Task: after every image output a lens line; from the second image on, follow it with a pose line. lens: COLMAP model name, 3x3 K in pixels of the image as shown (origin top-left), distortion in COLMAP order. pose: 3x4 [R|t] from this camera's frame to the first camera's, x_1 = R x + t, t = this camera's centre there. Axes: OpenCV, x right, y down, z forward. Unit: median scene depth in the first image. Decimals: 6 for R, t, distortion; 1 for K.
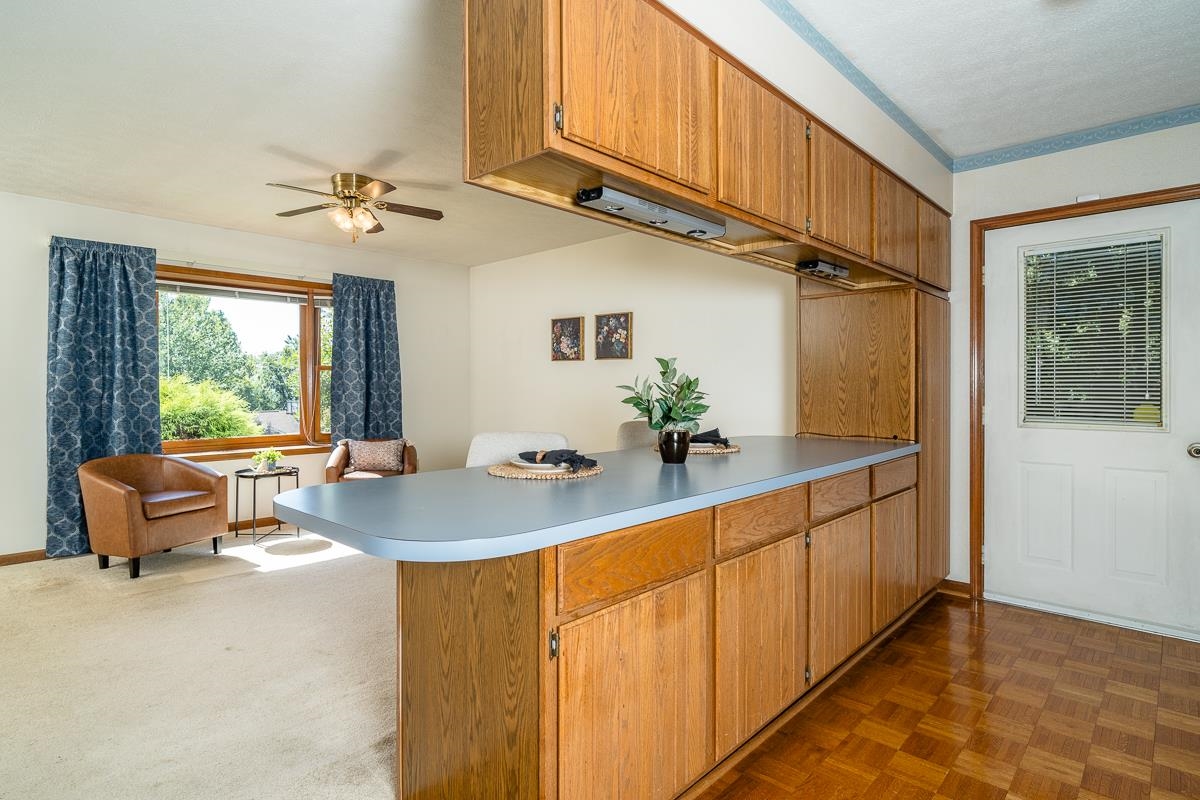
lens RADIAL K [[622.0, 0, 595.0], [0, 622.0, 388.2], [0, 0, 1]] dist [-0.004577, -0.000666]
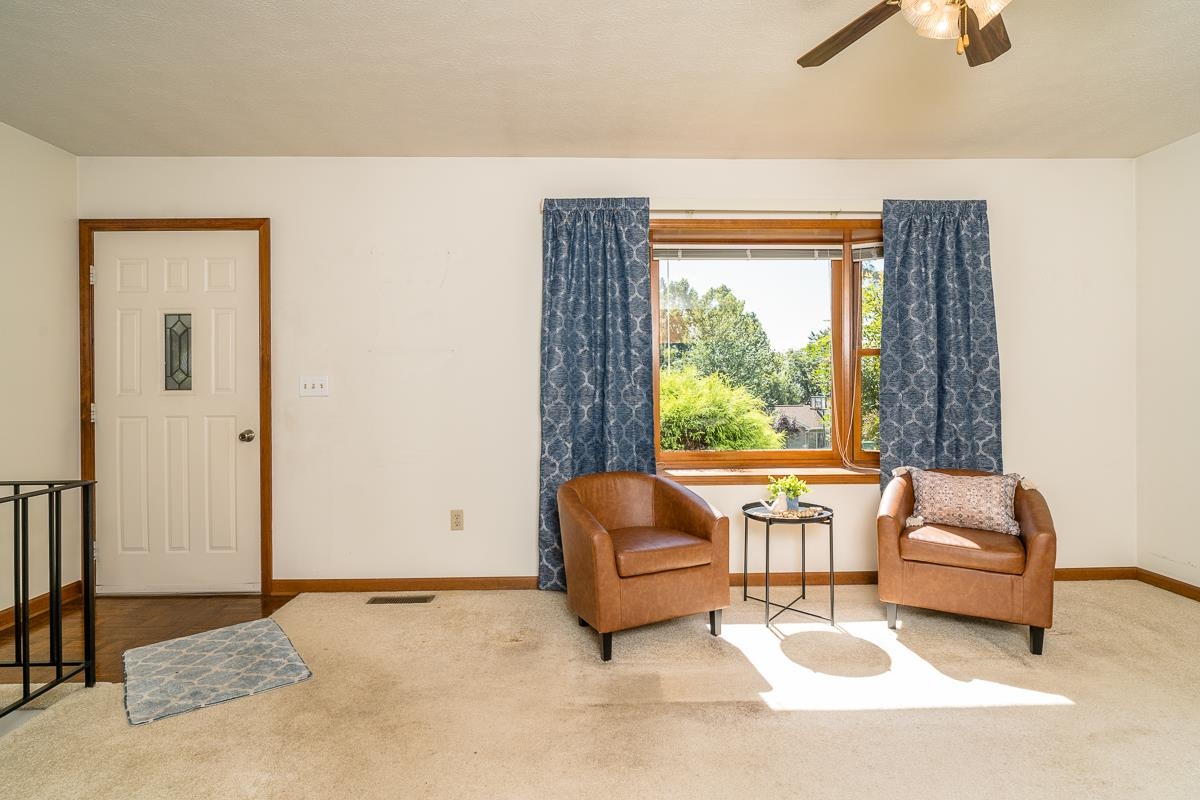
lens RADIAL K [[622.0, 0, 606.4], [0, 622.0, 387.3], [0, 0, 1]] dist [-0.004577, -0.000666]
pose [[0.712669, 0.002096, -0.701497, -0.199218], [0.002502, 0.999982, 0.005530, 0.000319], [0.701496, -0.005696, 0.712651, 0.392015]]
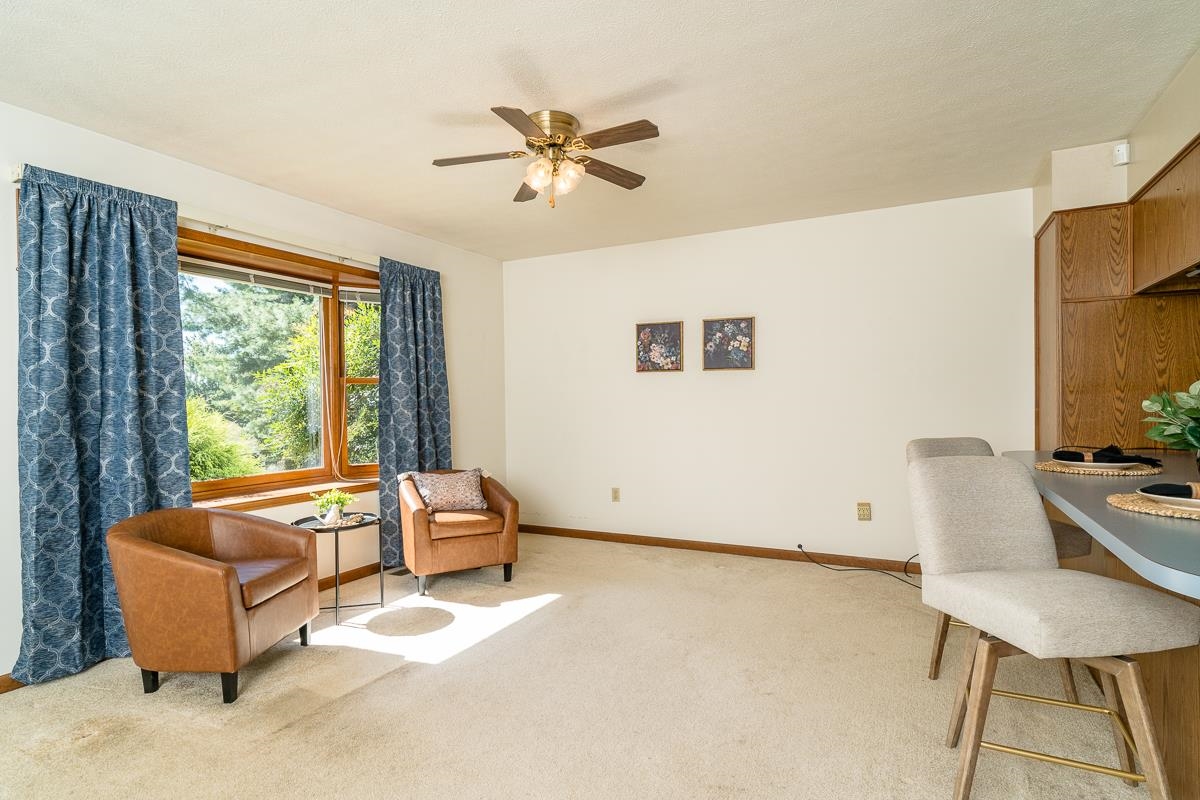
lens RADIAL K [[622.0, 0, 587.7], [0, 622.0, 408.1], [0, 0, 1]] dist [-0.004577, -0.000666]
pose [[0.962529, -0.012931, 0.270870, -0.425803], [0.011683, 0.999912, 0.006220, 0.000080], [-0.270926, -0.002822, 0.962596, 0.212039]]
